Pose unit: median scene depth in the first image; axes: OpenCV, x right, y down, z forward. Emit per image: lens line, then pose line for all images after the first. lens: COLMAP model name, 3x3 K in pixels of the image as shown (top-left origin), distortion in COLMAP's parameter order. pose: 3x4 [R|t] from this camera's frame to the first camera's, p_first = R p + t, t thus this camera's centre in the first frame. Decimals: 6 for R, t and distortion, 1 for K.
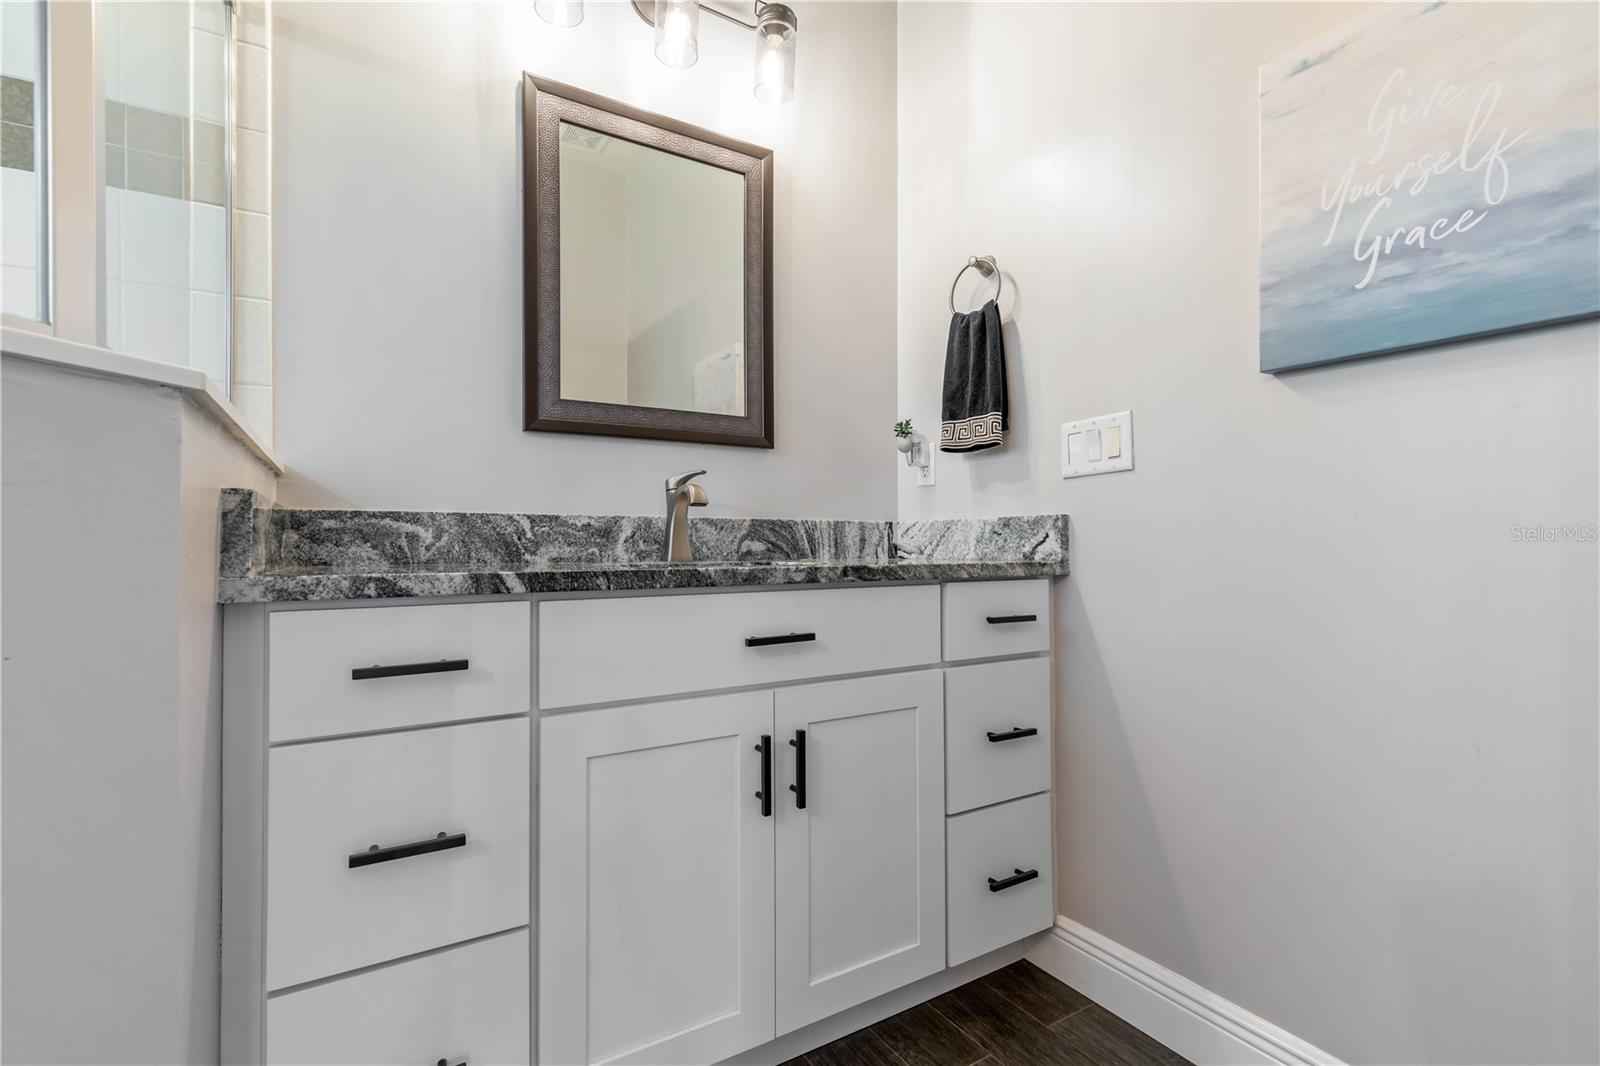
lens RADIAL K [[730.5, 0, 799.7], [0, 730.5, 535.4], [0, 0, 1]] dist [0.010034, -0.002133]
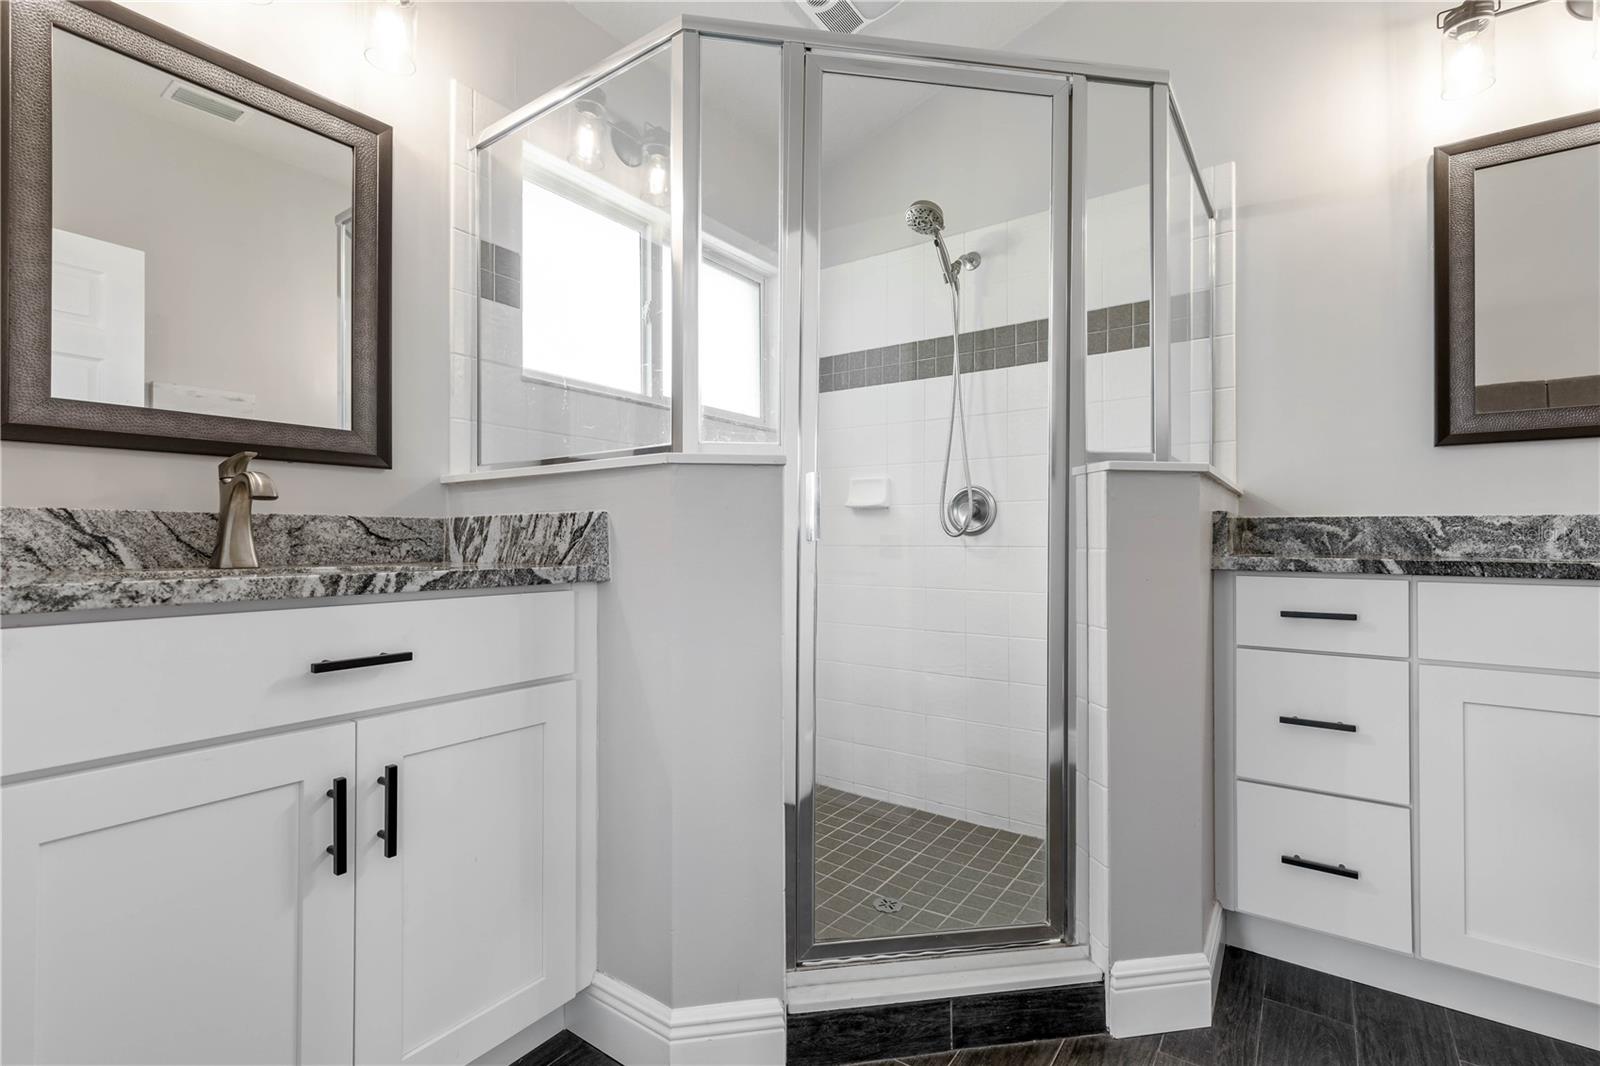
lens RADIAL K [[730.5, 0, 797.0], [0, 730.5, 532.6], [0, 0, 1]] dist [0.010034, -0.002133]
pose [[0.398815, -0.002589, -0.917028, 0.356452], [0.003999, 0.999991, -0.001084, -0.005330], [0.917022, -0.003235, 0.398822, -0.504134]]
